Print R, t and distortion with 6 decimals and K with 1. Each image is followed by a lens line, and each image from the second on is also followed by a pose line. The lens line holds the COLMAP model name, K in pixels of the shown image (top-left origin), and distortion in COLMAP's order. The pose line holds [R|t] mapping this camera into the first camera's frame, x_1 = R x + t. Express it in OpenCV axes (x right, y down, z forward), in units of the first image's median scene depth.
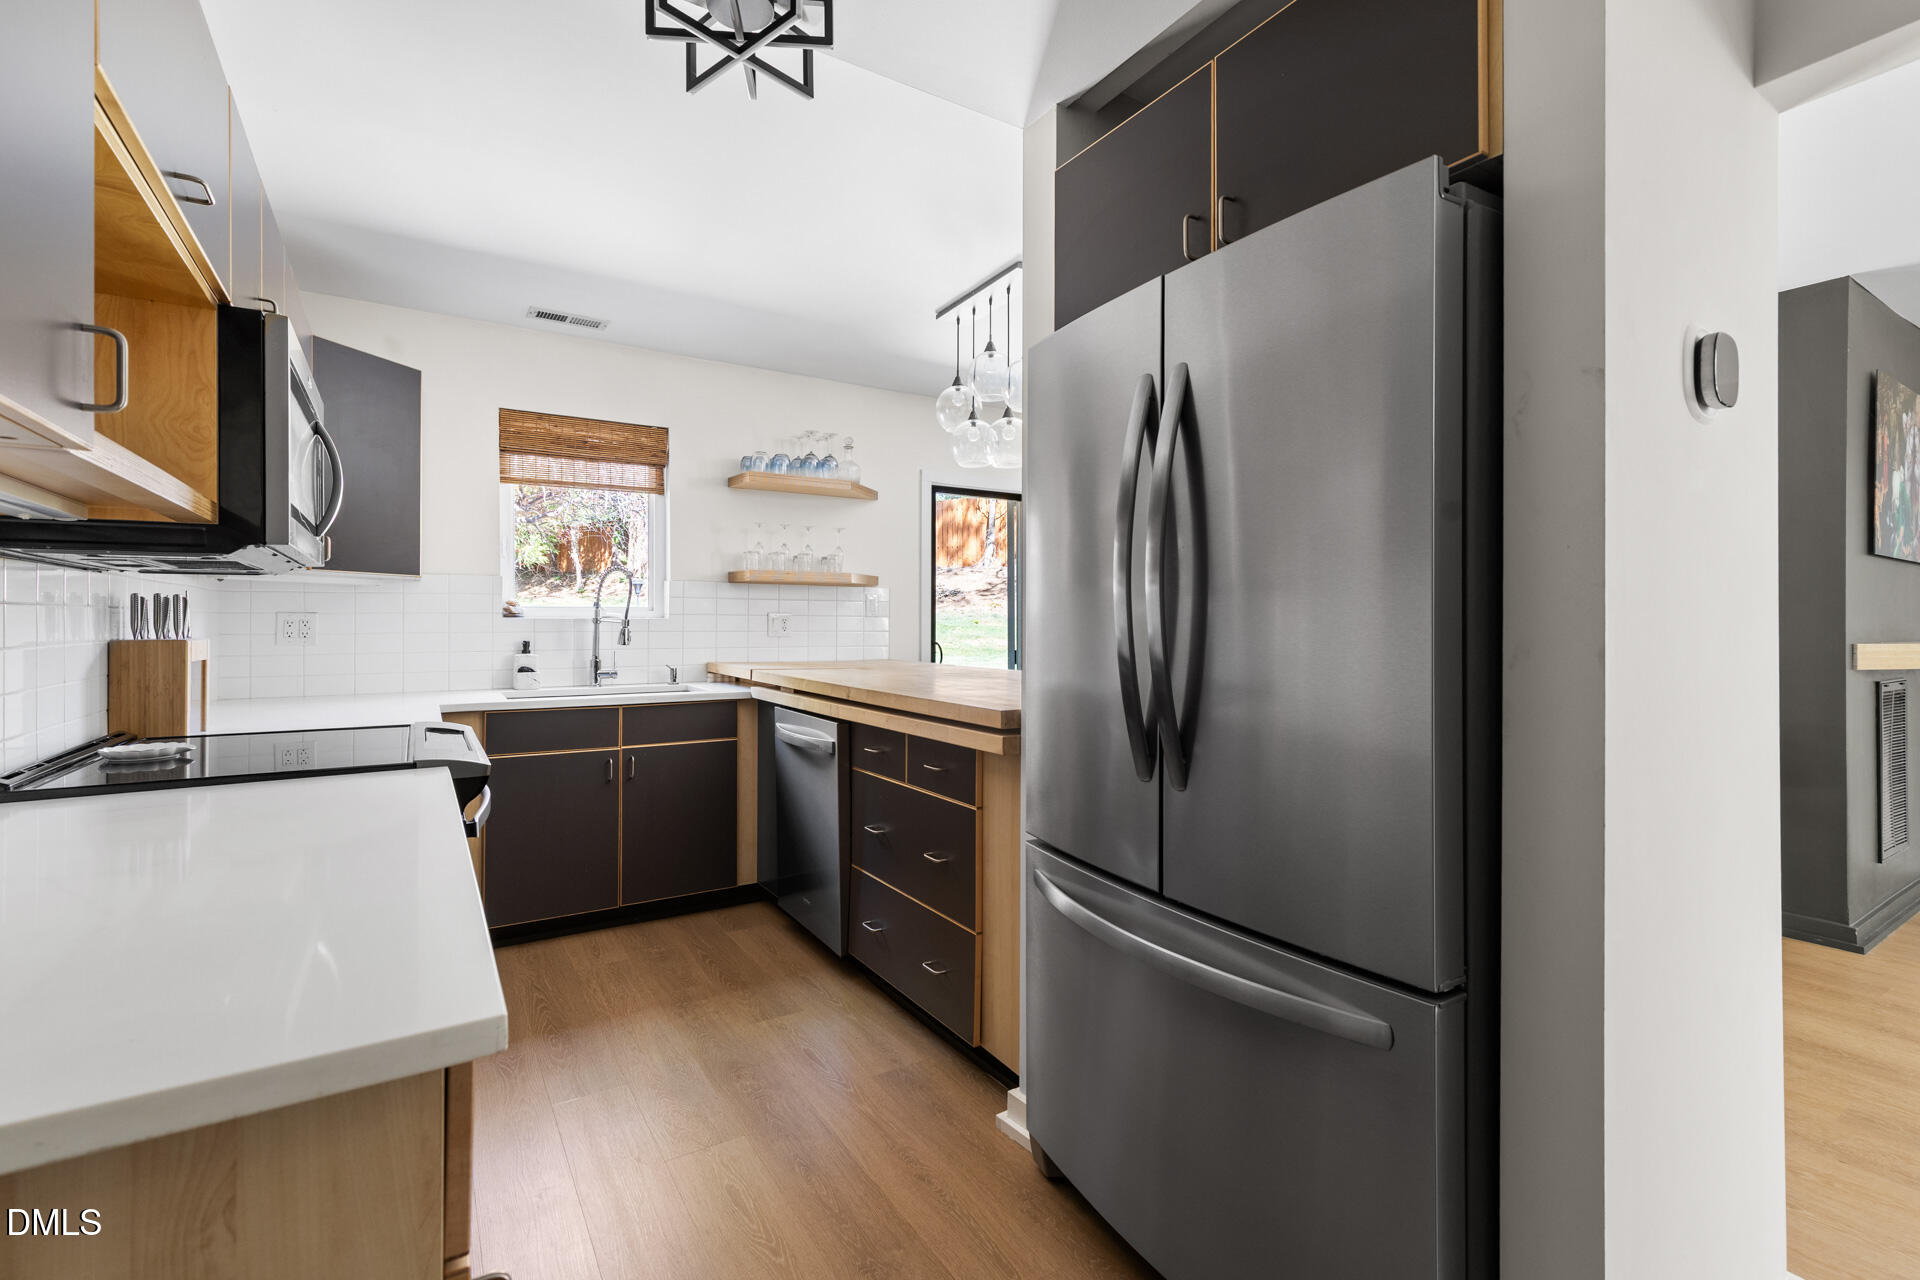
lens RADIAL K [[869.5, 0, 985.4], [0, 869.5, 613.5], [0, 0, 1]] dist [0.003538, -0.000467]
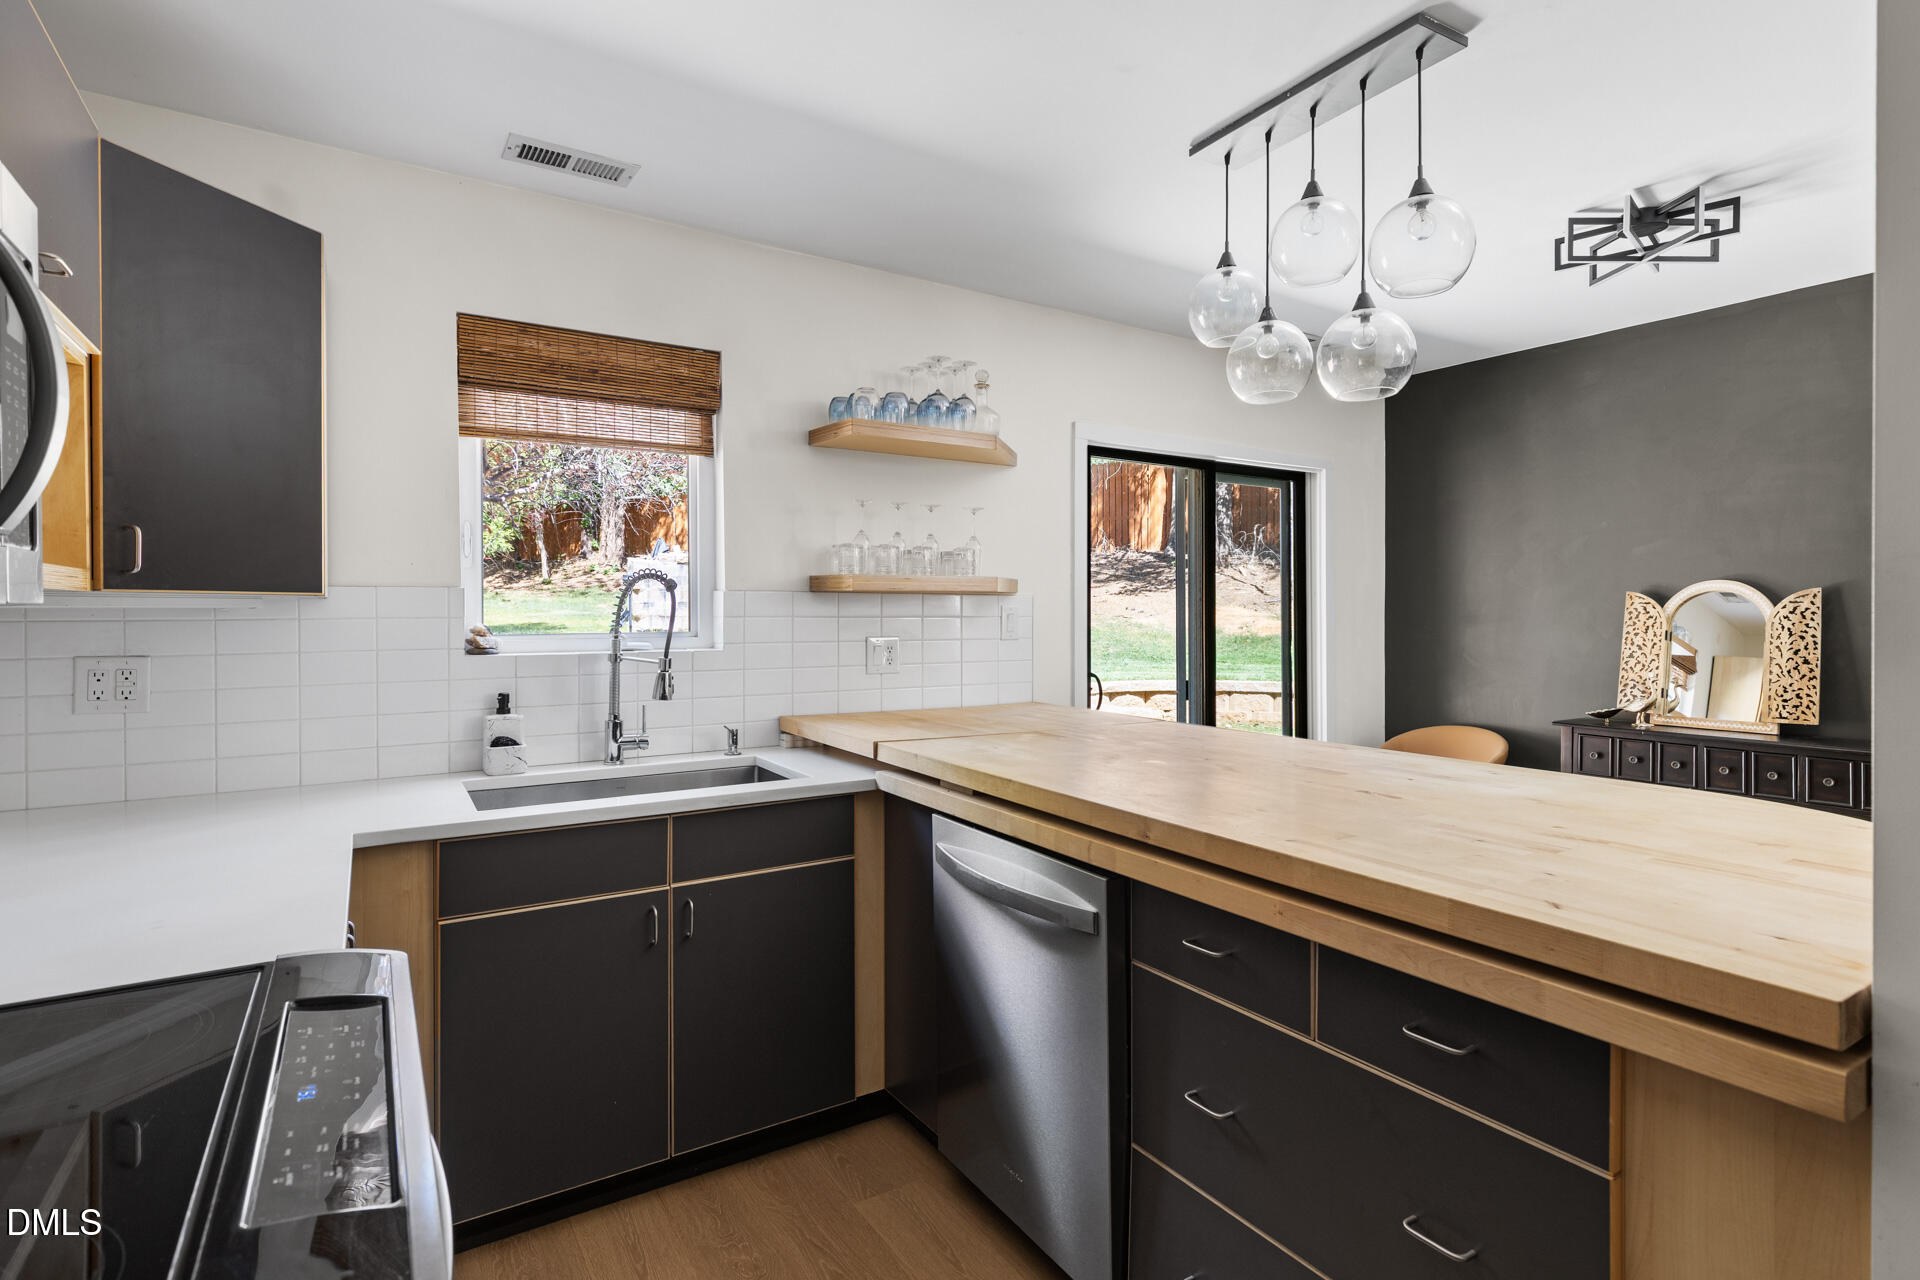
lens RADIAL K [[981.2, 0, 997.7], [0, 981.2, 612.4], [0, 0, 1]] dist [-0.002123, 0.000967]
pose [[0.999996, -0.002138, -0.001665, -0.189263], [0.002151, 0.999968, 0.007739, -0.031854], [0.001648, -0.007742, 0.999969, 0.329173]]
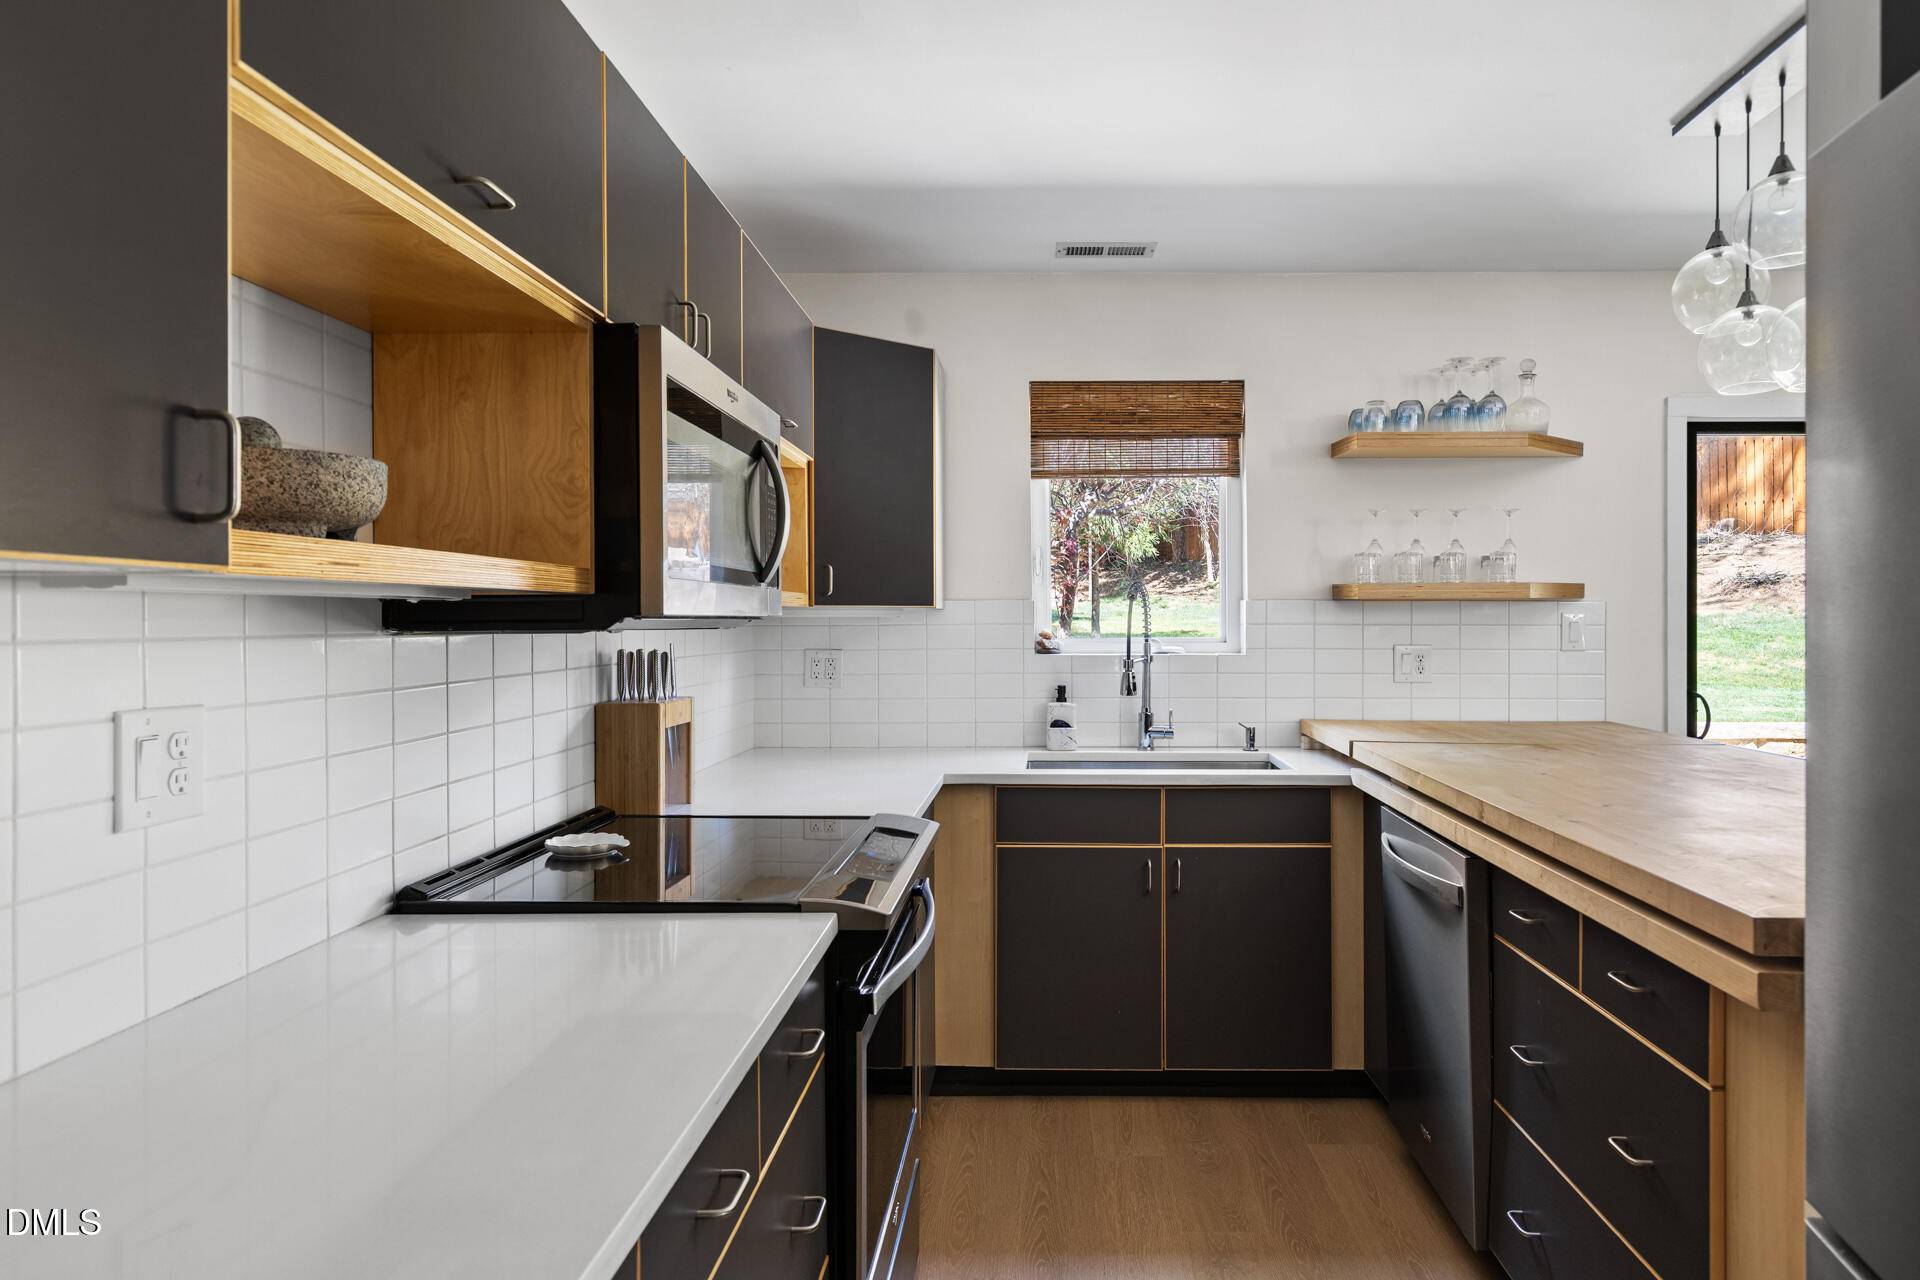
lens RADIAL K [[1204.3, 0, 1010.3], [0, 1204.3, 617.3], [0, 0, 1]] dist [0.003319, -0.006880]
pose [[0.823268, -0.002007, -0.567649, 0.032237], [0.004929, 0.999981, 0.003613, -0.033627], [0.567631, -0.005772, 0.823263, 0.119847]]
